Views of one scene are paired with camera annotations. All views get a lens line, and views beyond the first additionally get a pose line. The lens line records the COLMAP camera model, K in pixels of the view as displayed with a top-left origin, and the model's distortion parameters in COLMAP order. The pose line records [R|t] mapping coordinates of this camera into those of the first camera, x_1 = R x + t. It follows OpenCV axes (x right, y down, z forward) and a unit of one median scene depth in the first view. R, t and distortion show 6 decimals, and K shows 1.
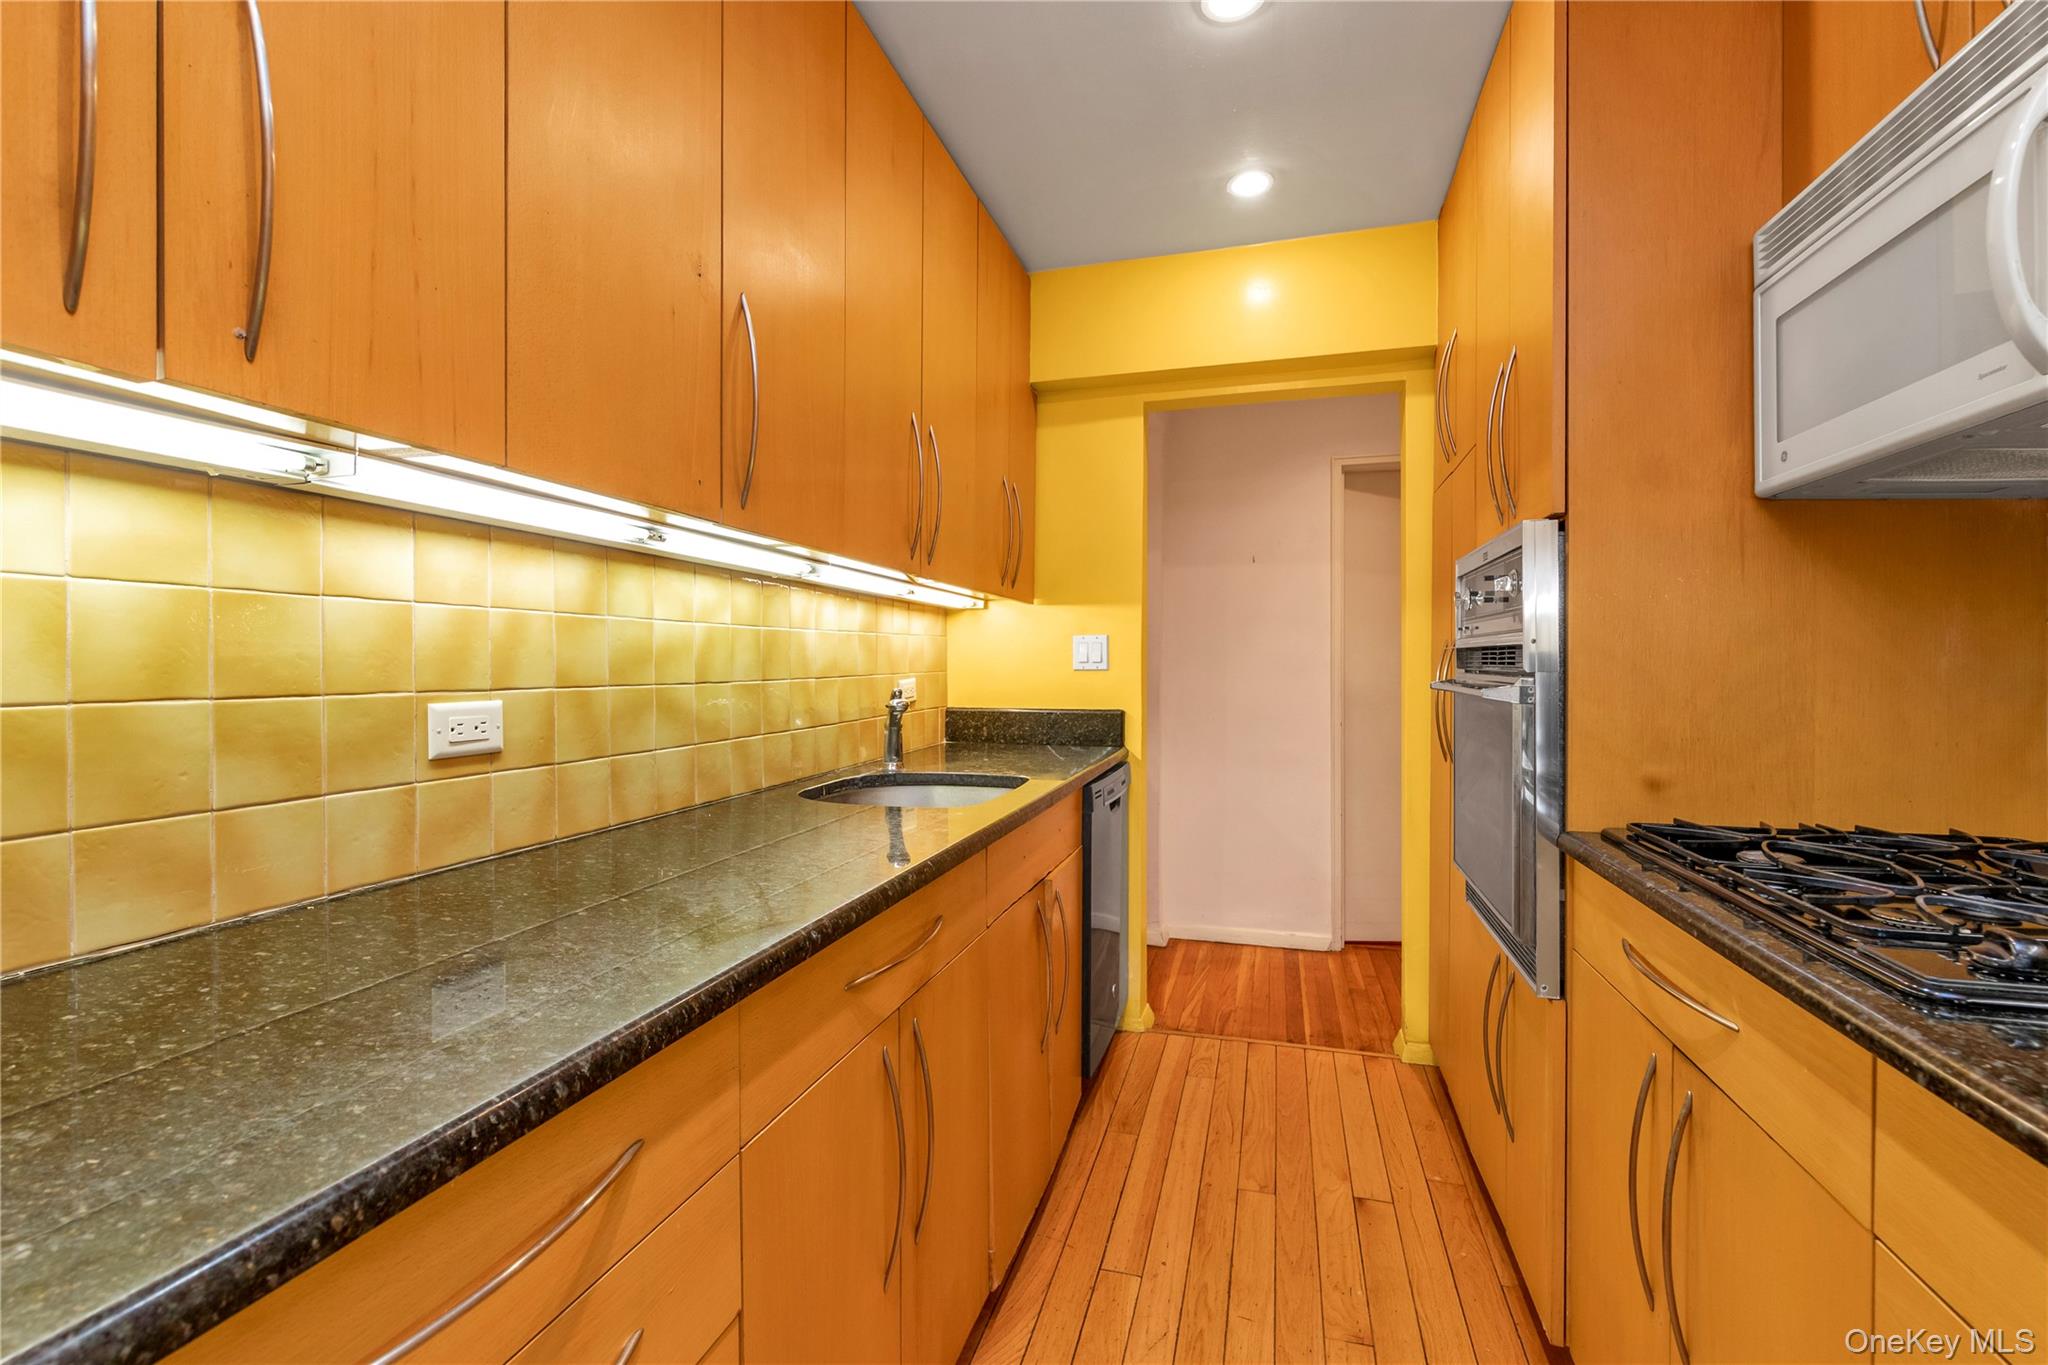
lens RADIAL K [[889.7, 0, 1024.0], [0, 889.7, 682.5], [0, 0, 1]] dist [-0.000282, 0.000155]
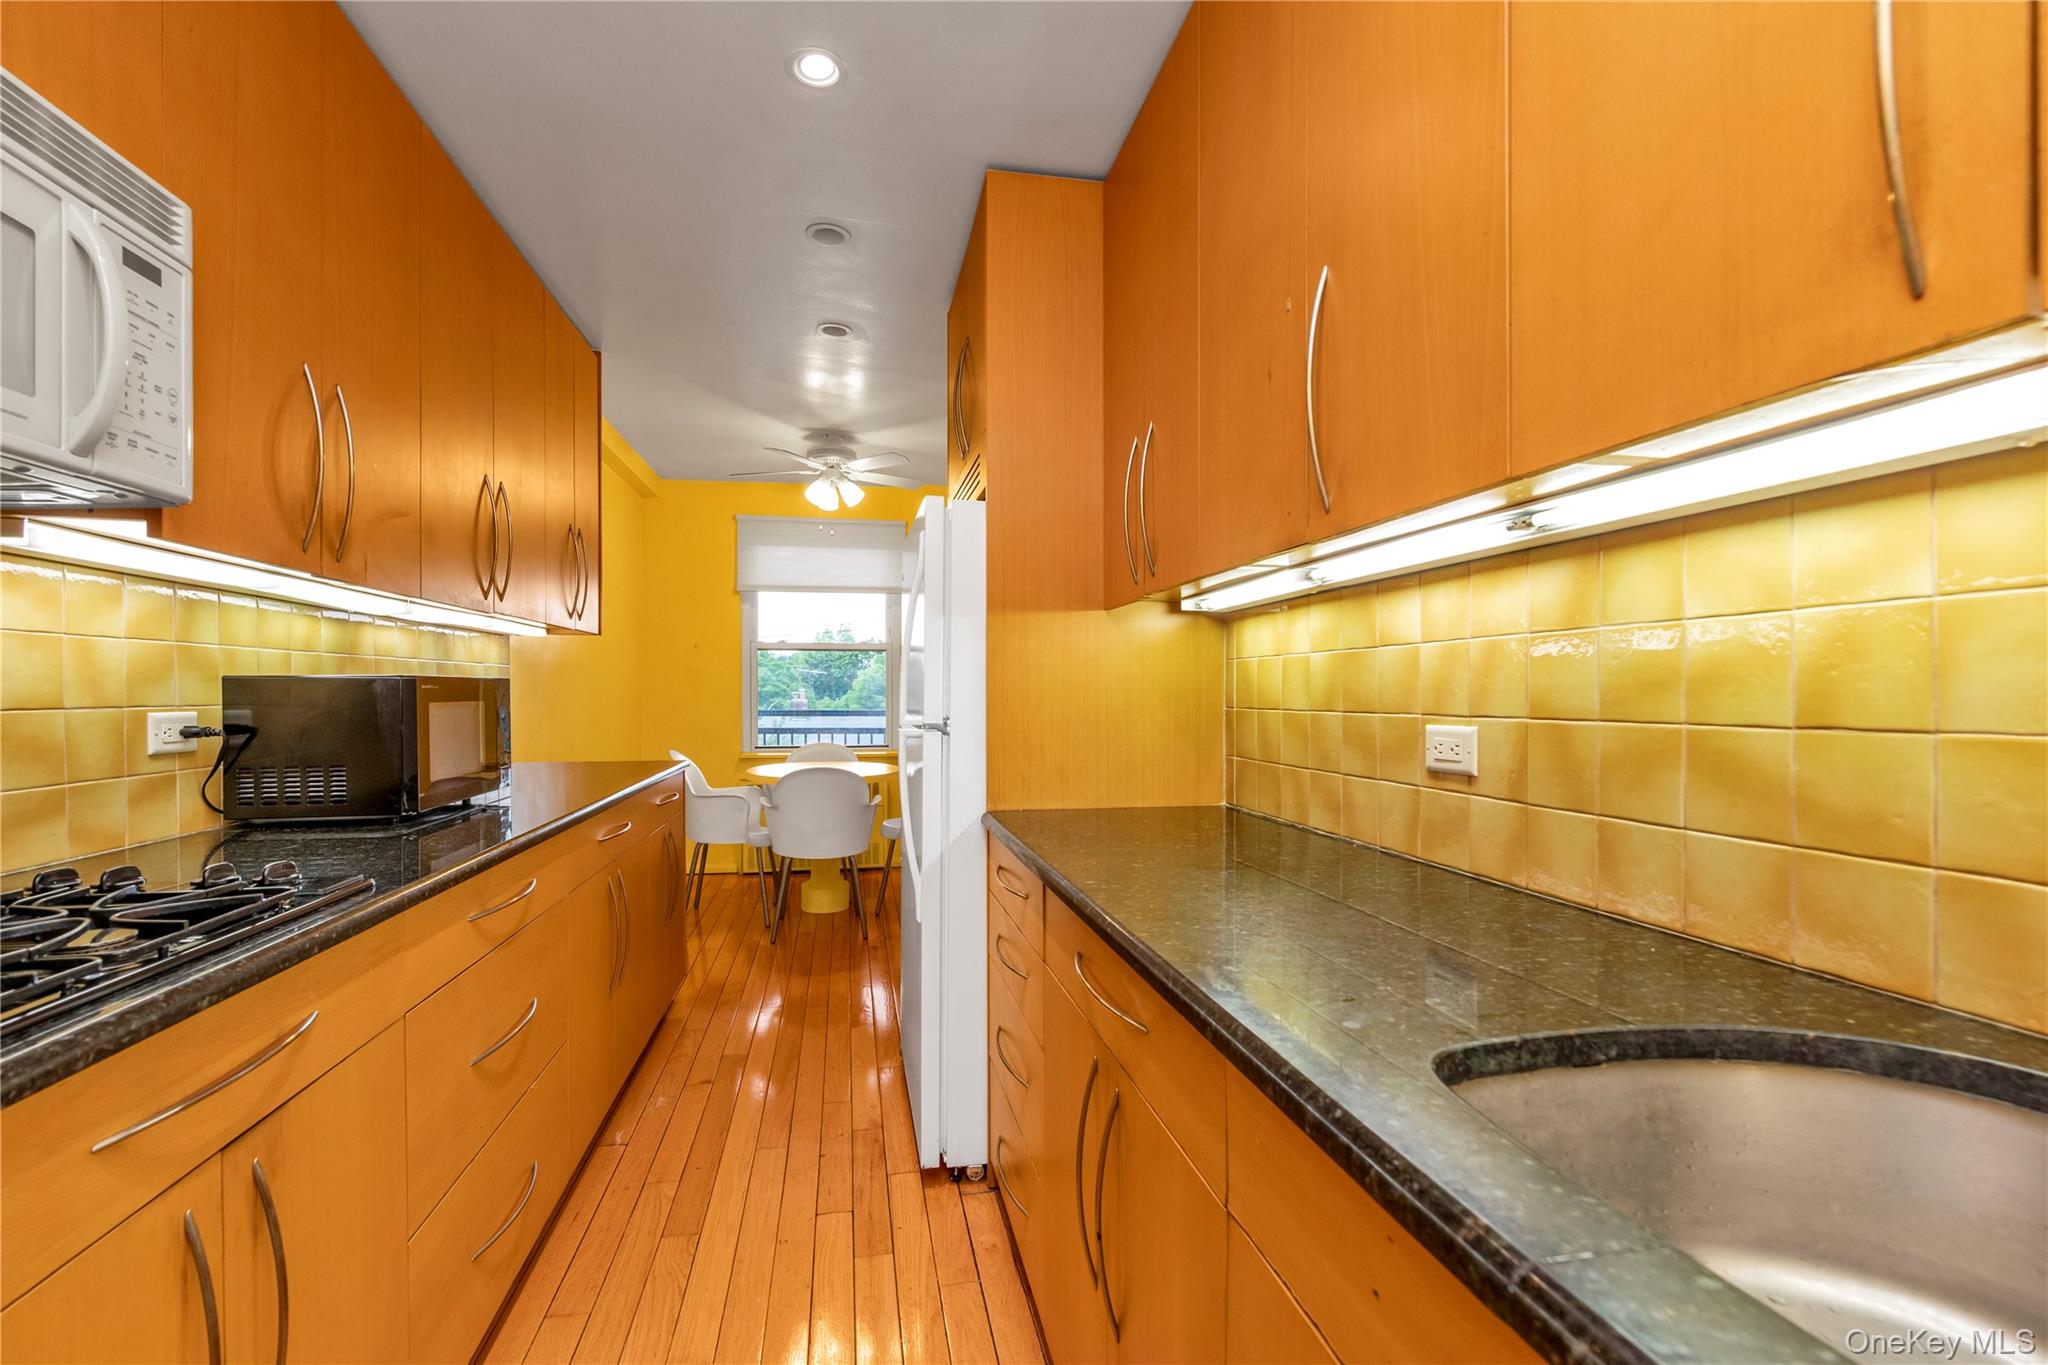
lens RADIAL K [[889.7, 0, 1024.0], [0, 889.7, 682.5], [0, 0, 1]] dist [-0.000282, 0.000155]
pose [[-0.886288, -0.005687, -0.463100, 0.374087], [-0.008755, 0.999952, 0.004476, -0.033055], [0.463052, 0.008022, -0.886295, 1.741624]]
